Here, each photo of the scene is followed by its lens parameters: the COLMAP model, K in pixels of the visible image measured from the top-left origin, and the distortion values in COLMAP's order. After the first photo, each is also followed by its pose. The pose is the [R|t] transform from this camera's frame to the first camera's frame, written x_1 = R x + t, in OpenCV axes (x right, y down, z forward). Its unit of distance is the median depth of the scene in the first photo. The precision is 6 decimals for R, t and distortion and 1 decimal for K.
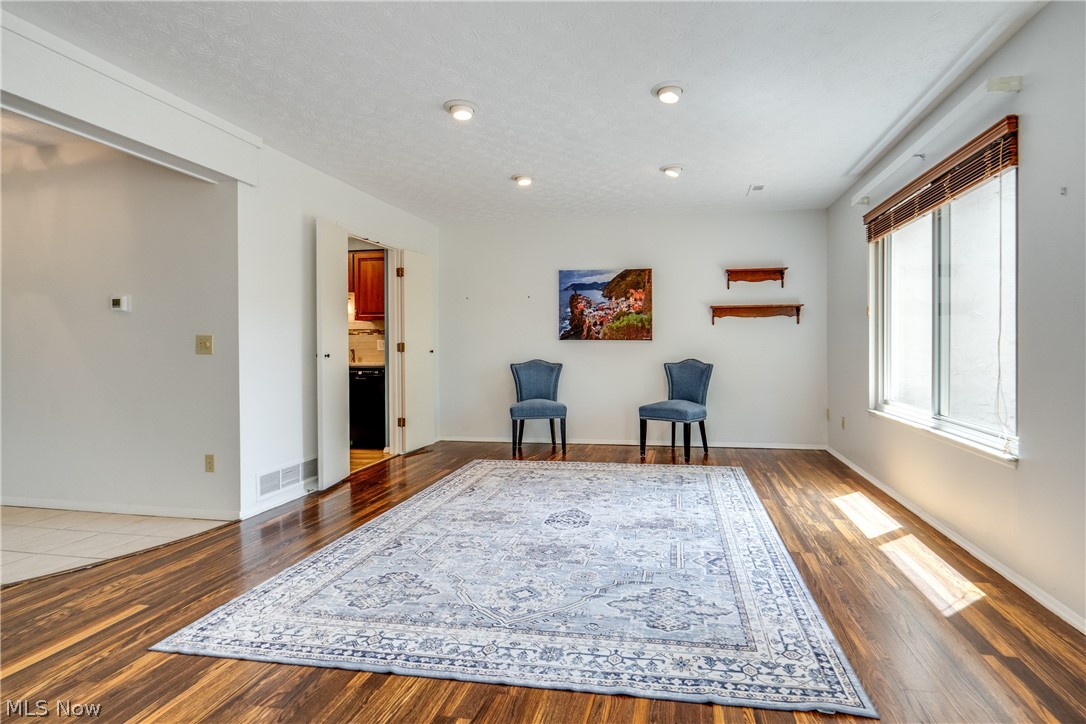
lens RADIAL K [[517.7, 0, 550.9], [0, 517.7, 351.8], [0, 0, 1]] dist [0.012299, -0.000837]
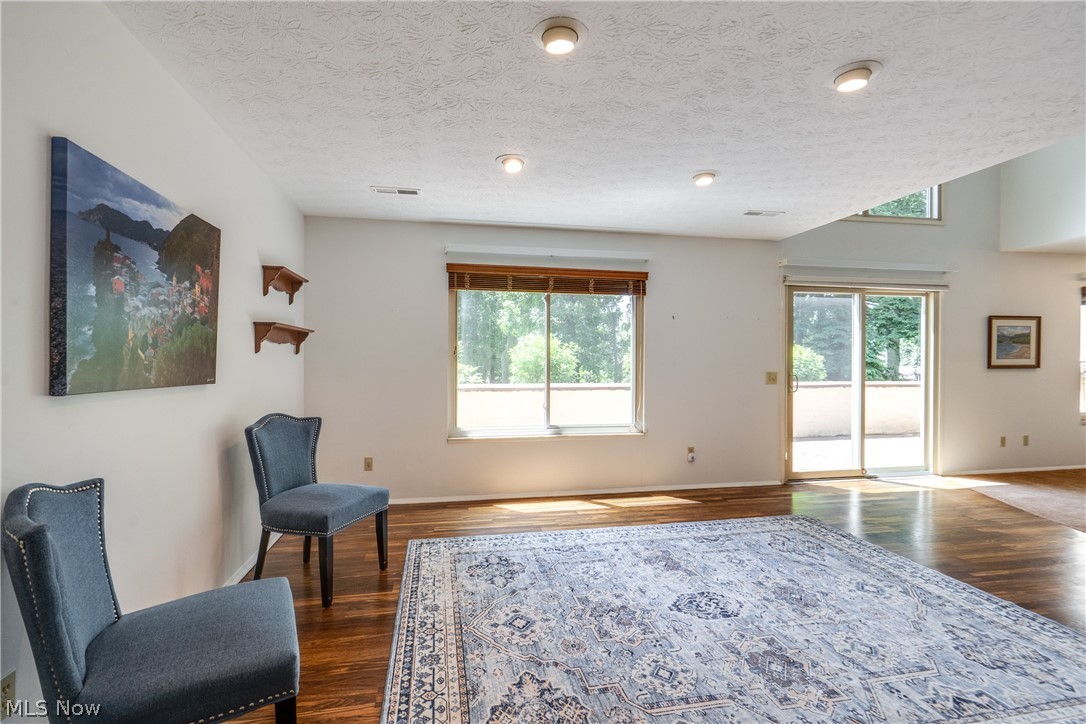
lens RADIAL K [[517.7, 0, 550.9], [0, 517.7, 351.8], [0, 0, 1]] dist [0.012299, -0.000837]
pose [[-0.440196, 0.020304, 0.897672, -0.773297], [0.008342, 0.999794, -0.018522, -0.086543], [-0.897863, -0.000665, -0.440275, 2.018183]]
